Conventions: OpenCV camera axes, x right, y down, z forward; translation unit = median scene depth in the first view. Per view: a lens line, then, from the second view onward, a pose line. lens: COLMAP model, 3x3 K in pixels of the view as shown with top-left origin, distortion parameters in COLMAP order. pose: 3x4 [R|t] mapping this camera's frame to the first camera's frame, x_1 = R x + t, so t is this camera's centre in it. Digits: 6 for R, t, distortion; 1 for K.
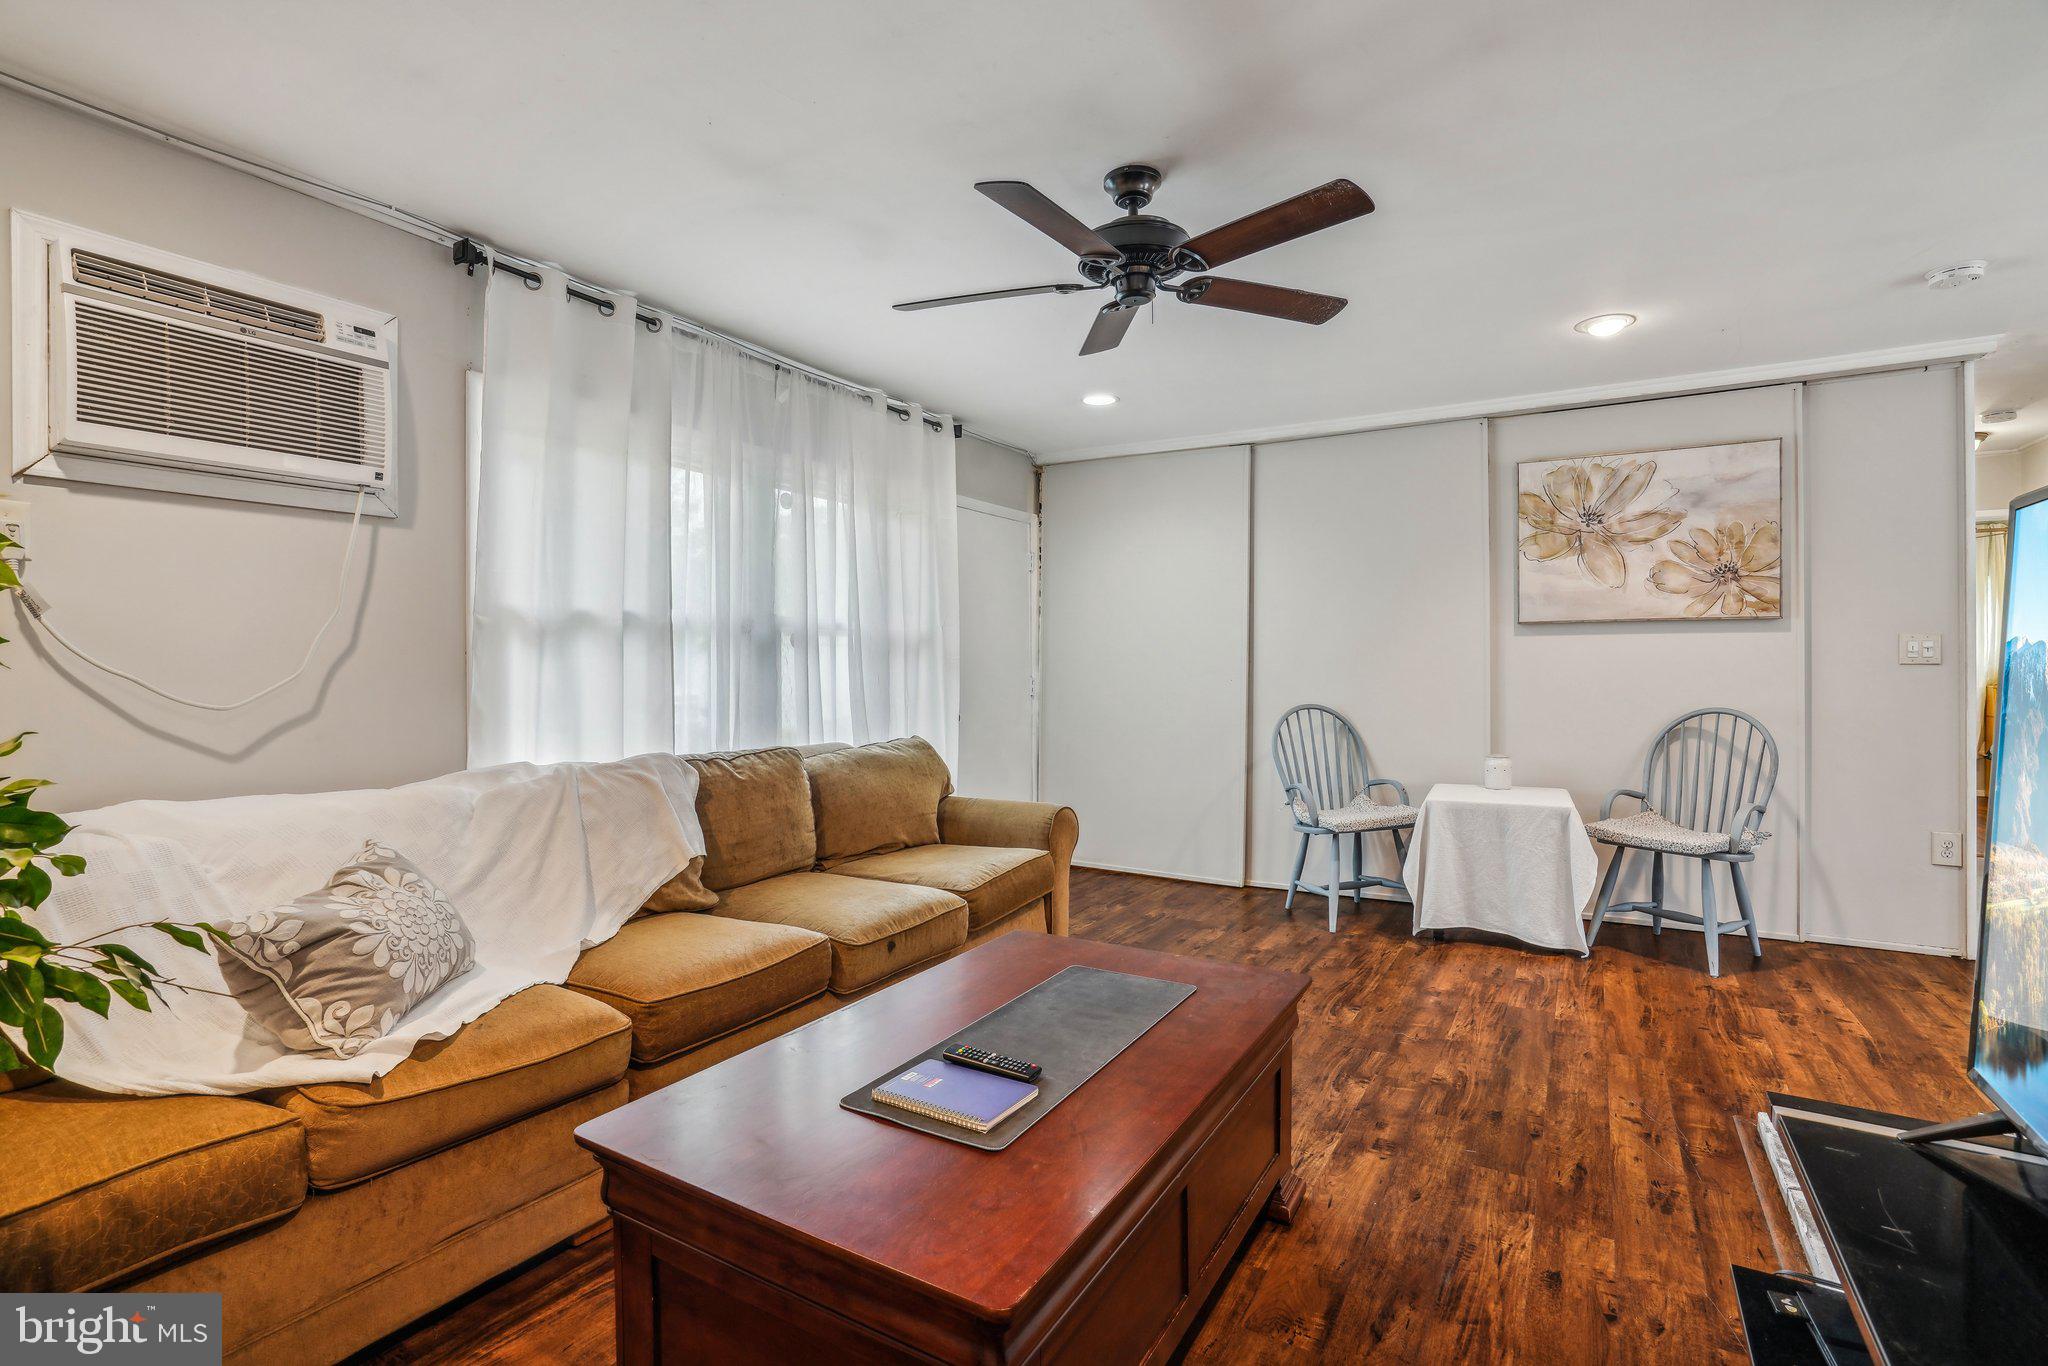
lens RADIAL K [[1001.1, 0, 1024.0], [0, 1001.1, 683.0], [0, 0, 1]] dist [-0.025353, 0.001454]
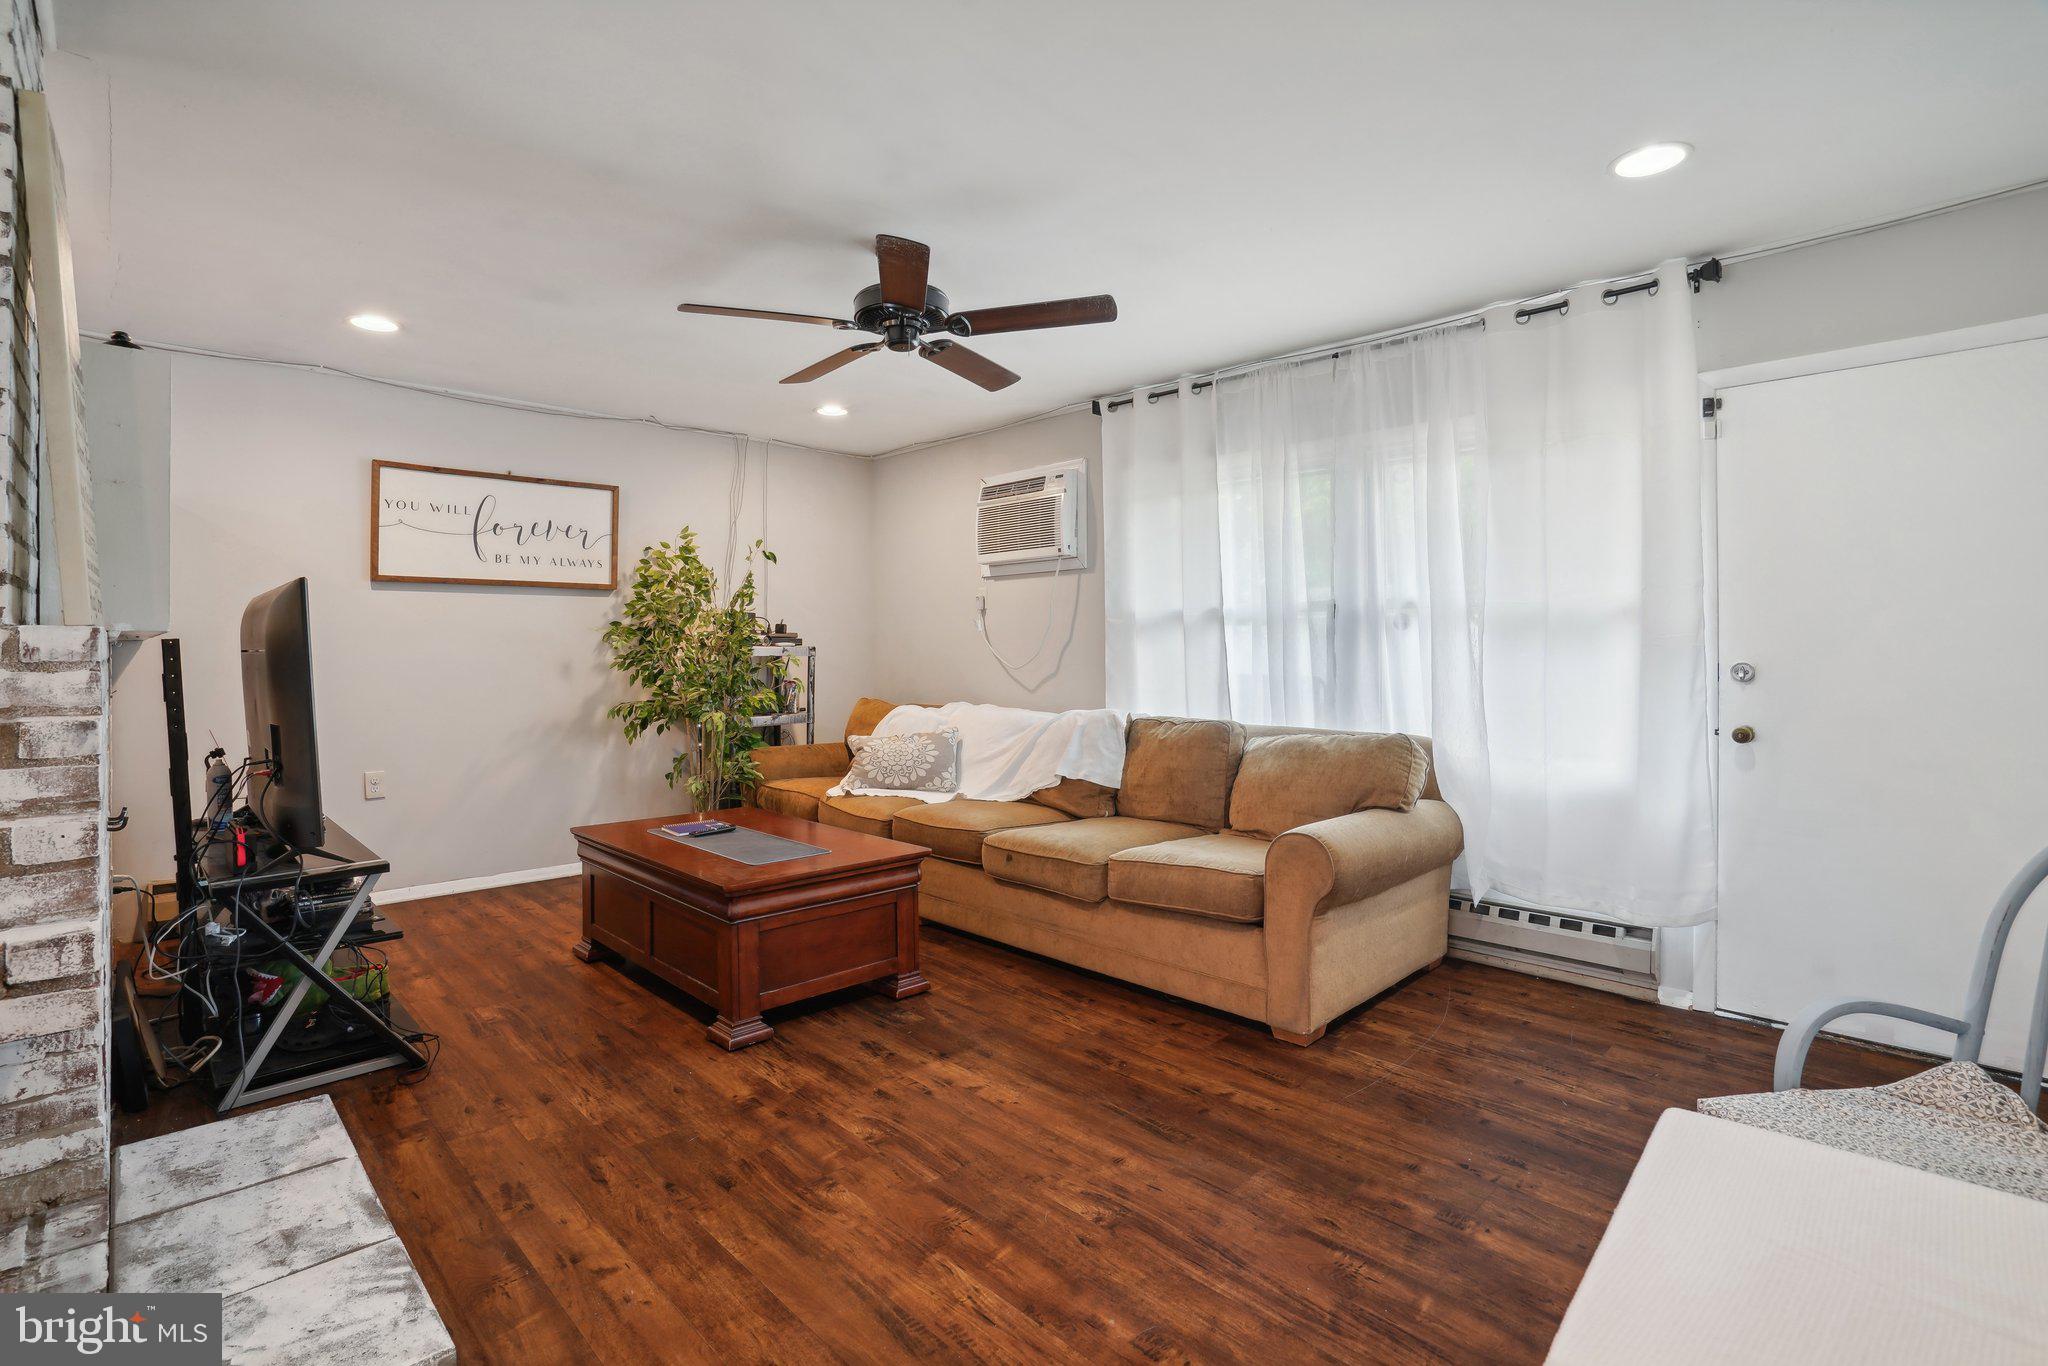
lens RADIAL K [[957.0, 0, 1013.6], [0, 957.0, 672.0], [0, 0, 1]] dist [-0.064682, 0.023369]
pose [[-0.285459, 0.022983, -0.958115, 1.143825], [-0.010603, 0.999575, 0.027137, -0.022396], [0.958332, 0.017906, -0.285094, 1.433982]]
